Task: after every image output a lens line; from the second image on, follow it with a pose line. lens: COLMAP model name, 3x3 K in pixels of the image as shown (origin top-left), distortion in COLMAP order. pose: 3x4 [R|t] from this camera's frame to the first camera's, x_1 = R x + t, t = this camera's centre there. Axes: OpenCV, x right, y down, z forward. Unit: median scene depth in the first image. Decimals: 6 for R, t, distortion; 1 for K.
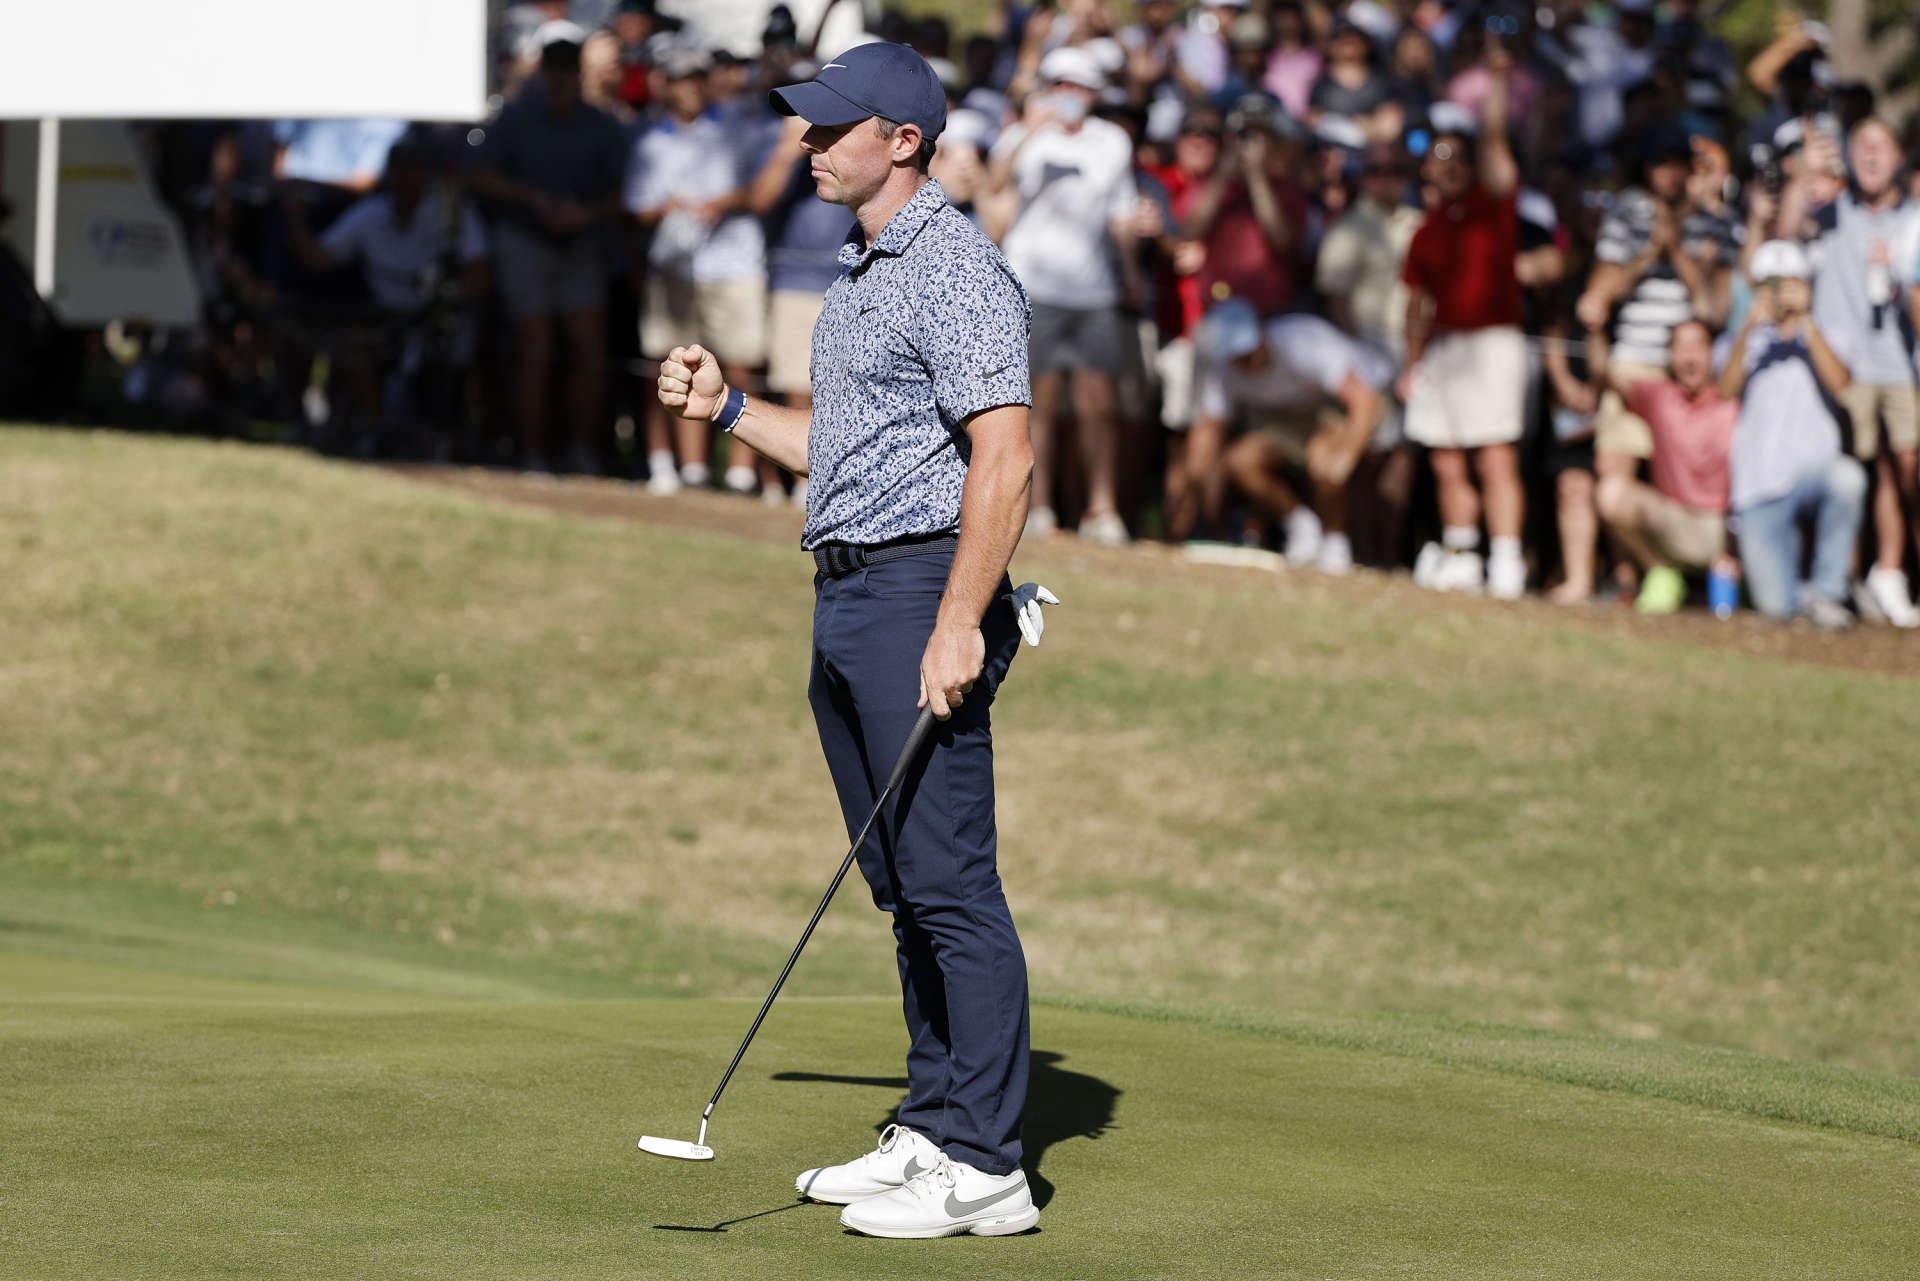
lens RADIAL K [[7094.1, 0, 951.3], [0, 7094.1, 753.0], [0, 0, 1]] dist [0.033961, 0.000000]
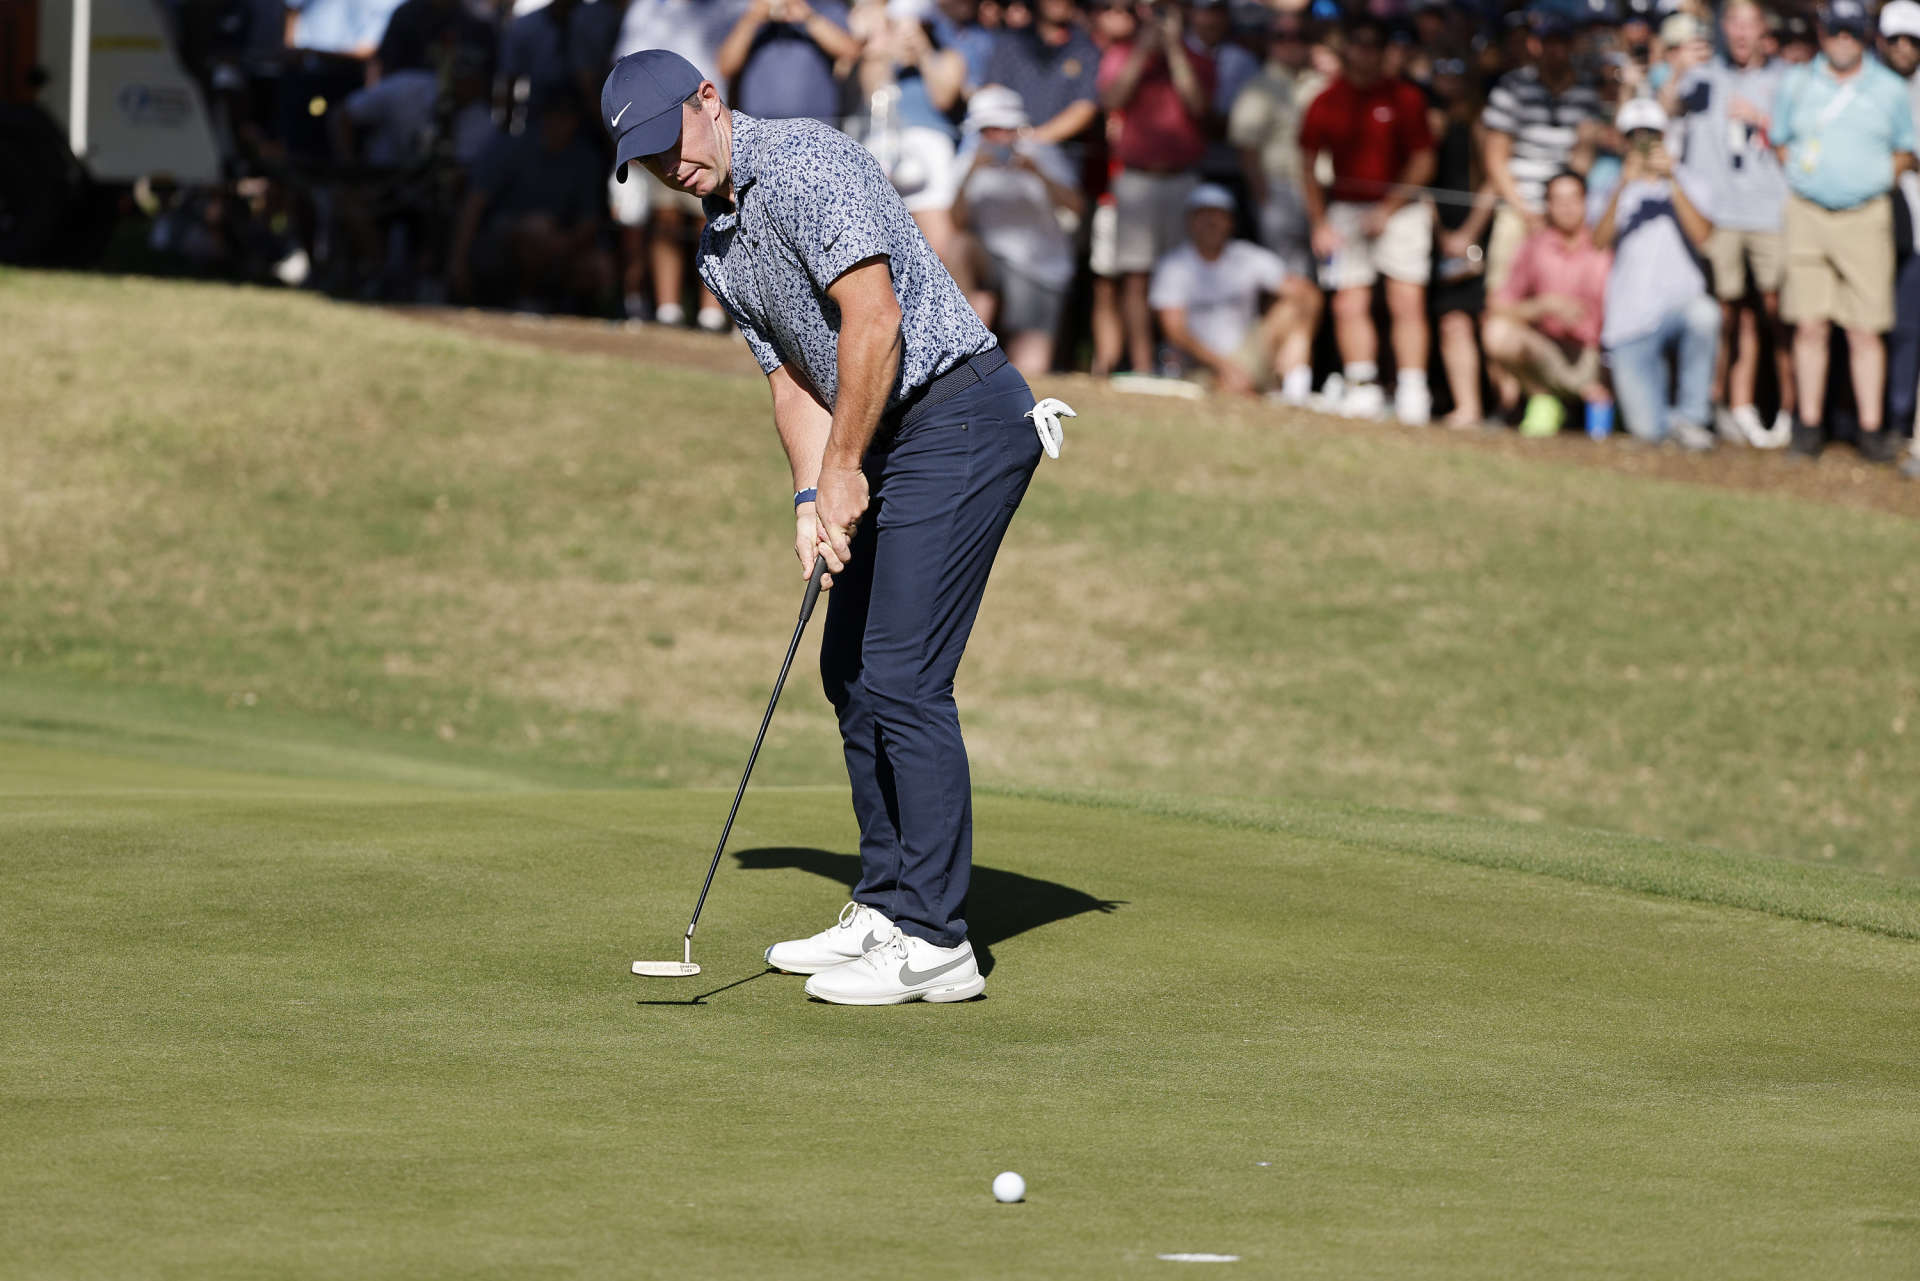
lens RADIAL K [[7094.1, 0, 963.9], [0, 7094.1, 516.9], [0, 0, 1]] dist [0.033961, 0.000000]
pose [[0.999781, -0.004697, 0.020397, -0.012968], [0.004983, 0.999890, -0.013997, 0.007919], [-0.020329, 0.014096, 0.999694, -0.103968]]
